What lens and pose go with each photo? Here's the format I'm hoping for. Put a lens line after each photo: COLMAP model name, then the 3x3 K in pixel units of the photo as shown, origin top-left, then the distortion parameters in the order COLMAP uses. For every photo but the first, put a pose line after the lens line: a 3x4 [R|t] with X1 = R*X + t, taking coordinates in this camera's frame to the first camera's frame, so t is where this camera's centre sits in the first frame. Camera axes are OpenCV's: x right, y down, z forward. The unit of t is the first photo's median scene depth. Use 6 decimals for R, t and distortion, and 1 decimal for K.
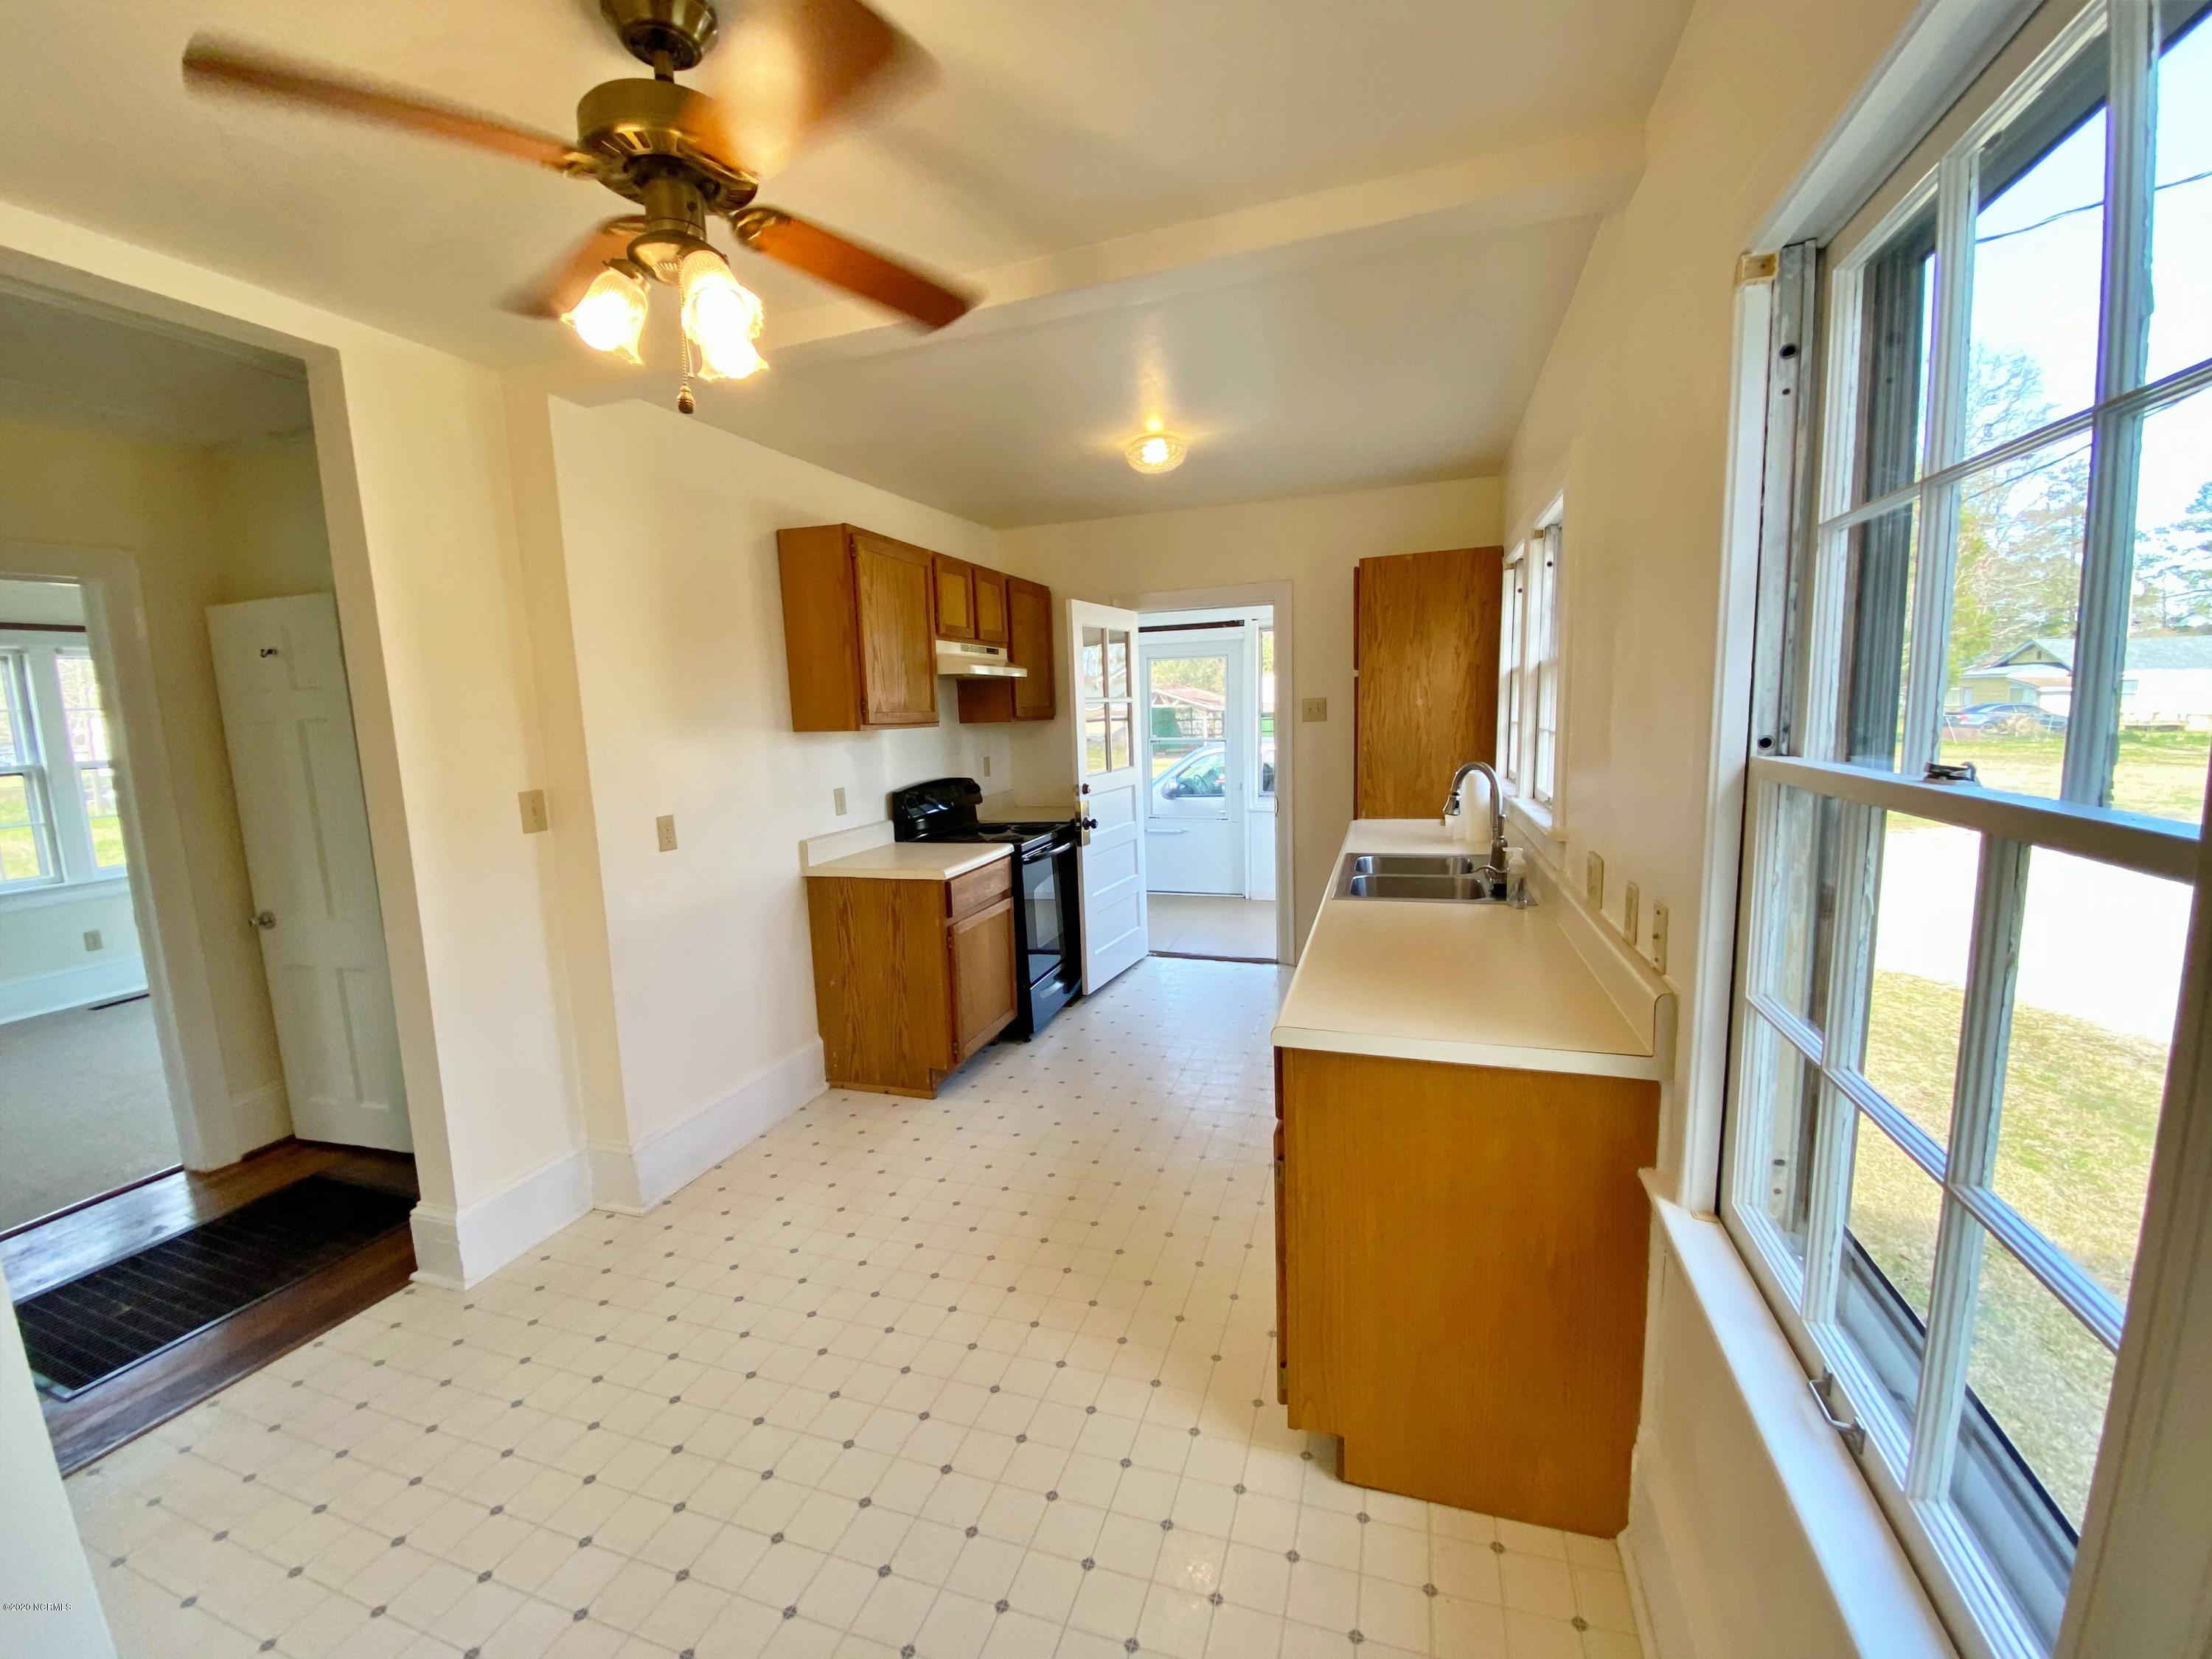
lens RADIAL K [[896.9, 0, 1106.0], [0, 896.9, 829.5], [0, 0, 1]] dist [-0.021991, -0.008373]
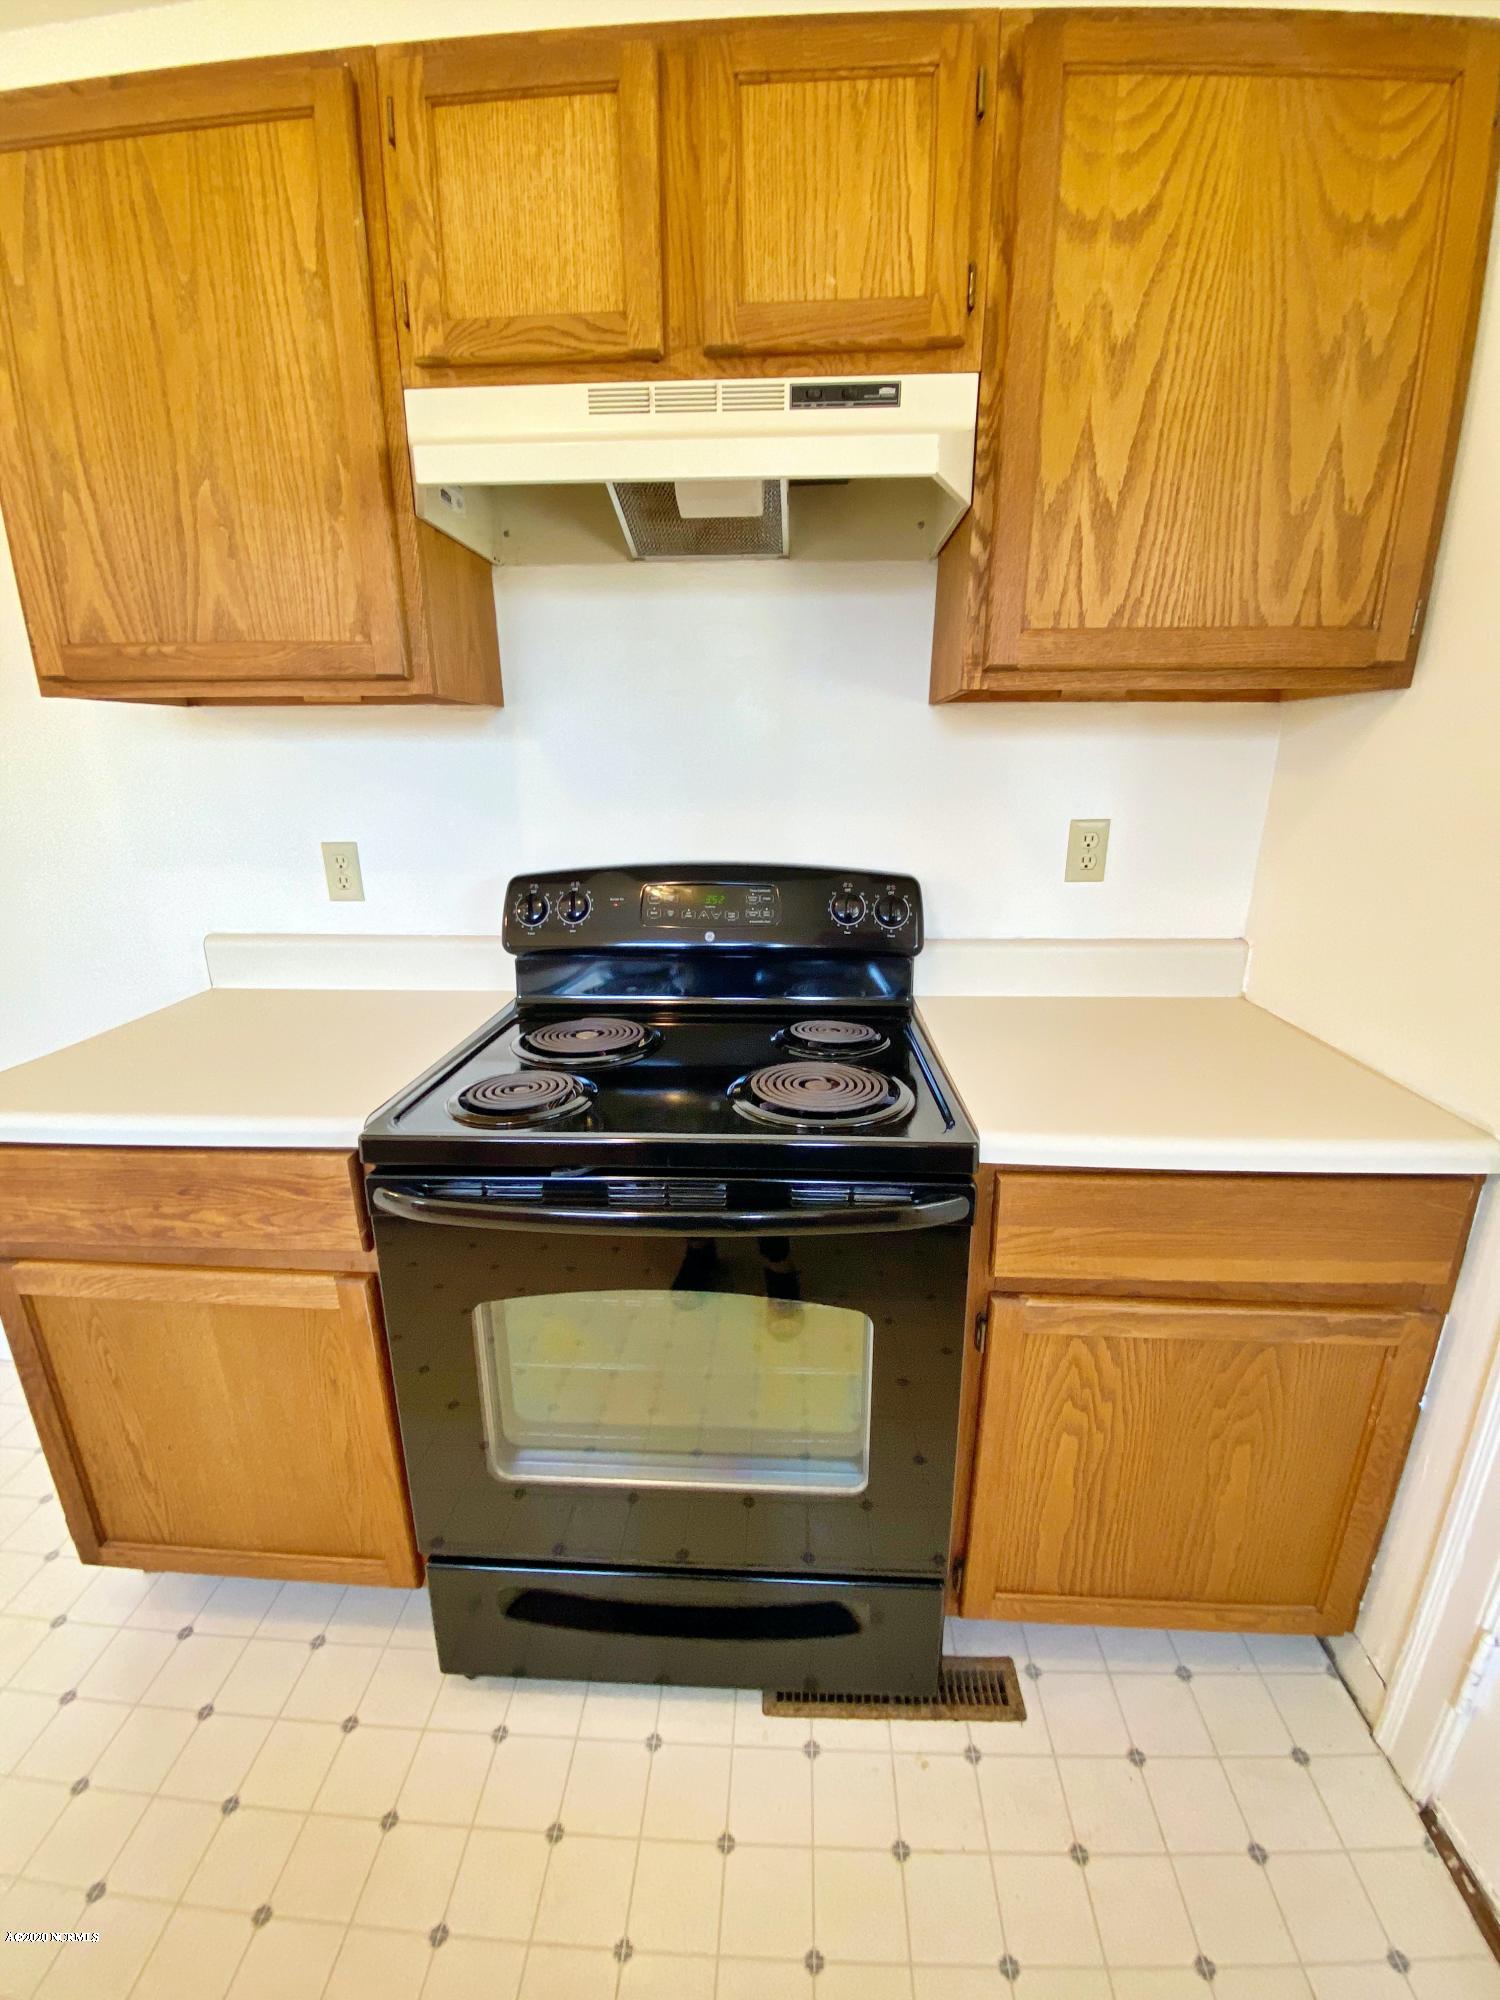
lens RADIAL K [[810.9, 0, 750.0], [0, 810.9, 1000.0], [0, 0, 1]] dist [-0.021991, -0.008373]
pose [[0.278620, 0.306812, -0.910075, 0.149284], [-0.140069, 0.950448, 0.277541, -0.111068], [0.950132, 0.050144, 0.307789, 1.072469]]
